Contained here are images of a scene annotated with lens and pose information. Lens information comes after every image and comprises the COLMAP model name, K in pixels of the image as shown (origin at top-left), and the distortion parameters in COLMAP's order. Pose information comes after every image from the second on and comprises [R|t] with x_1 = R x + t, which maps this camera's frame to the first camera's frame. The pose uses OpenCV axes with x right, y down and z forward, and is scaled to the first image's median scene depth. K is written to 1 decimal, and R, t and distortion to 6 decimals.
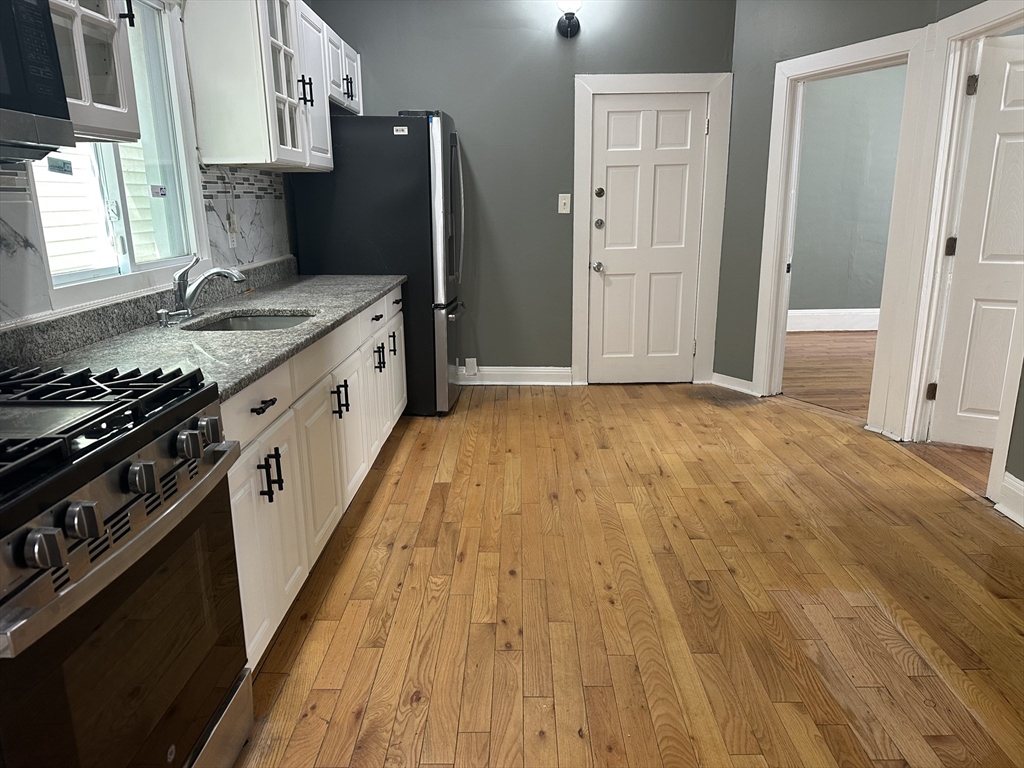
lens RADIAL K [[716.5, 0, 512.0], [0, 716.5, 384.0], [0, 0, 1]] dist [-0.000564, -0.001807]
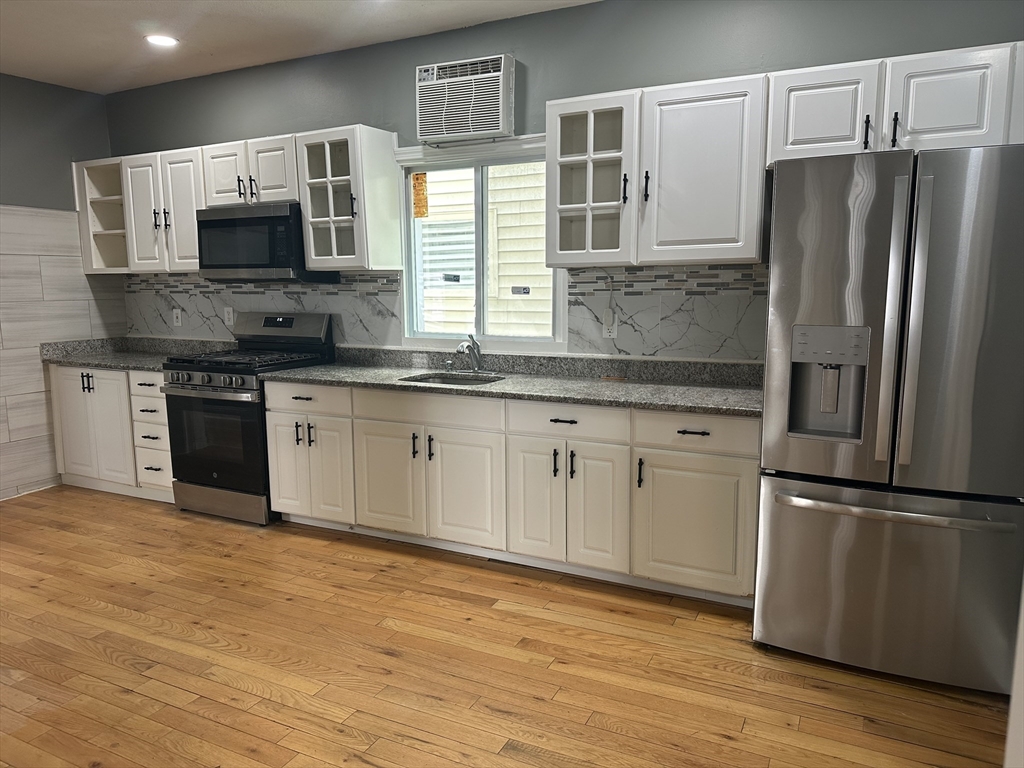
lens RADIAL K [[688.1, 0, 512.0], [0, 688.1, 384.0], [0, 0, 1]] dist [-0.001419, 0.004083]
pose [[-0.414790, 0.162797, -0.895236, 0.707196], [-0.210665, 0.939952, 0.268536, -0.410068], [0.885195, 0.299981, -0.355587, 1.368163]]
